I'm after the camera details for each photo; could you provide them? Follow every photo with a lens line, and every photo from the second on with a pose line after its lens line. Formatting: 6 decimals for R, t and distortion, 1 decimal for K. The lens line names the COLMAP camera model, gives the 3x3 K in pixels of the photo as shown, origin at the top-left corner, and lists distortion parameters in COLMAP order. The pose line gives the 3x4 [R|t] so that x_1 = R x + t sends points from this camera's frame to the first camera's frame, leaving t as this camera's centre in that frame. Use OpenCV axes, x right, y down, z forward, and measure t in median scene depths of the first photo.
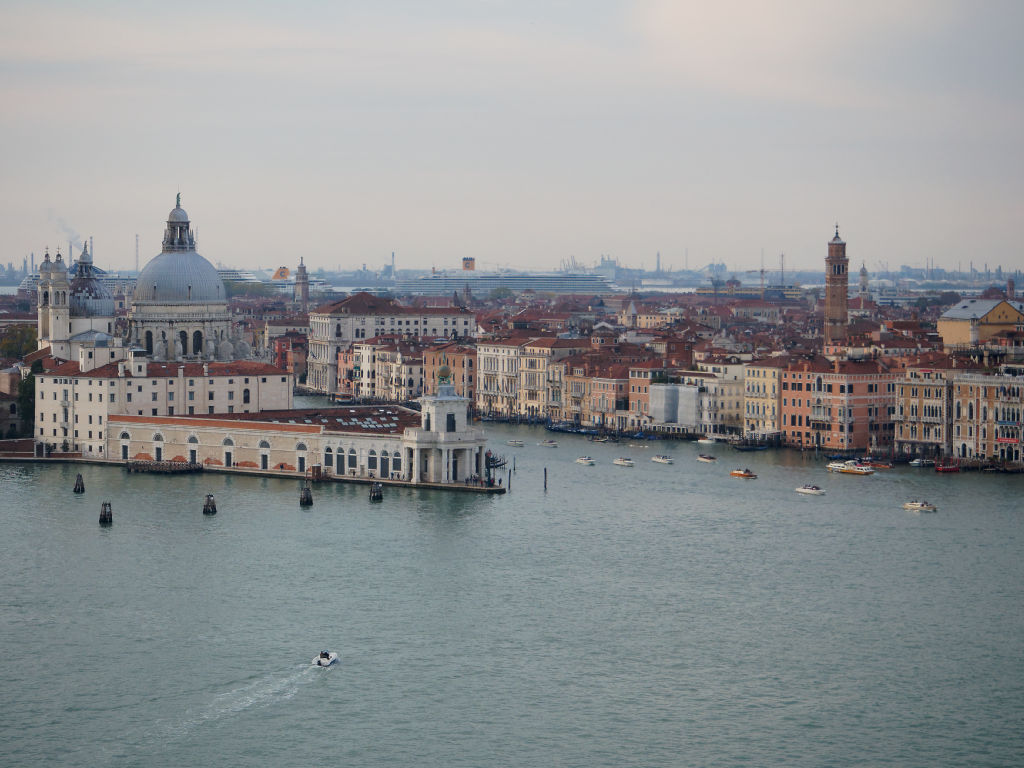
lens RADIAL K [[2726.8, 0, 443.4], [0, 2726.8, 367.1], [0, 0, 1]] dist [-0.026856, 0.000000]
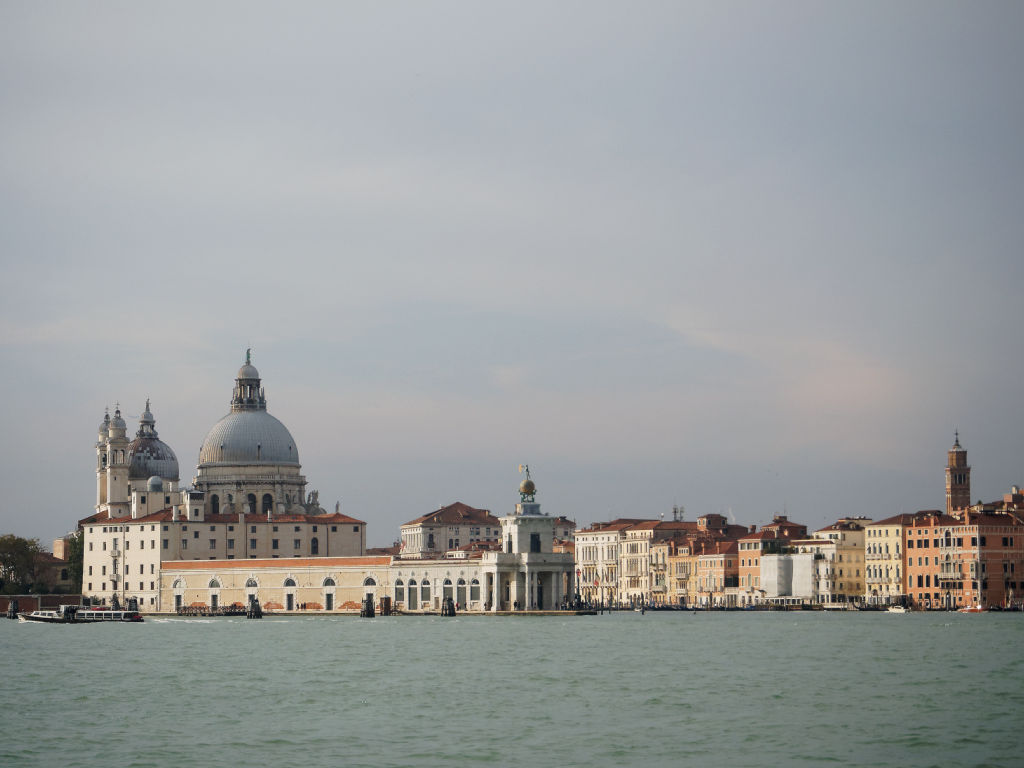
lens RADIAL K [[2569.1, 0, 463.3], [0, 2569.1, 384.3], [0, 0, 1]] dist [-0.040703, 0.000000]
pose [[0.999139, -0.010206, -0.040215, 0.011692], [0.004448, 0.990034, -0.140756, 0.074507], [0.041251, 0.140456, 0.989227, 0.141802]]
